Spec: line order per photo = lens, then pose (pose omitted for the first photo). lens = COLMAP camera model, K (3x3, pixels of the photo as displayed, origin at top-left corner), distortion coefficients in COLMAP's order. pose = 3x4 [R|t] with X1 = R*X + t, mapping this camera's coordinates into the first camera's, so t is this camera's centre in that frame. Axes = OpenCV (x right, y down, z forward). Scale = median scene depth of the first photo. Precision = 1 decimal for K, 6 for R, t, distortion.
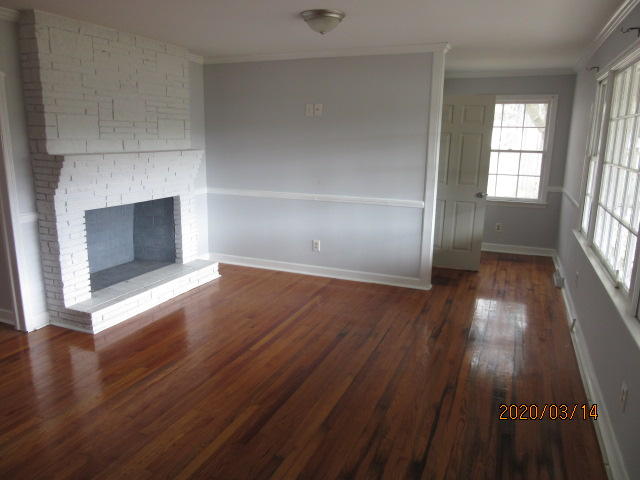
lens RADIAL K [[477.1, 0, 320.0], [0, 477.1, 240.0], [0, 0, 1]] dist [-0.032752, 0.005040]
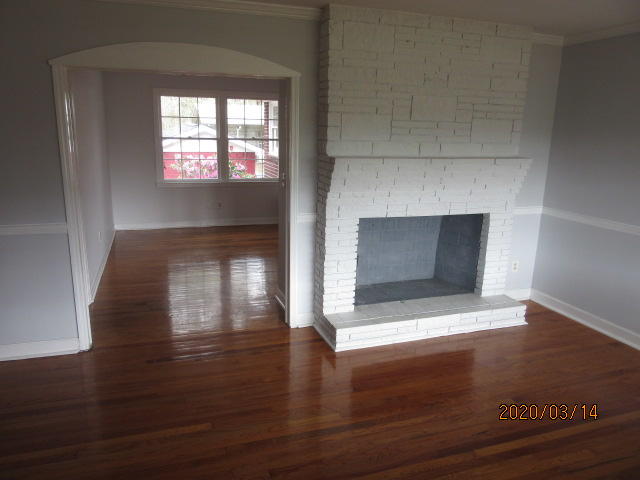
lens RADIAL K [[477.1, 0, 320.0], [0, 477.1, 240.0], [0, 0, 1]] dist [-0.032752, 0.005040]
pose [[0.665706, 0.170420, -0.726493, 0.126116], [-0.172074, 0.982392, 0.072773, -0.069497], [0.726103, 0.076566, 0.683310, 0.290914]]
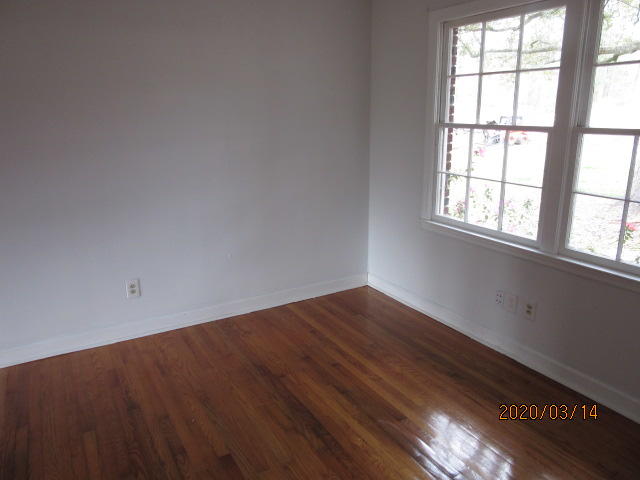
lens RADIAL K [[477.1, 0, 320.0], [0, 477.1, 240.0], [0, 0, 1]] dist [-0.032752, 0.005040]
pose [[-0.605693, 0.196345, -0.771093, -0.793934], [-0.172162, 0.913784, 0.367911, -0.282431], [0.776850, 0.355594, -0.519669, 1.314698]]
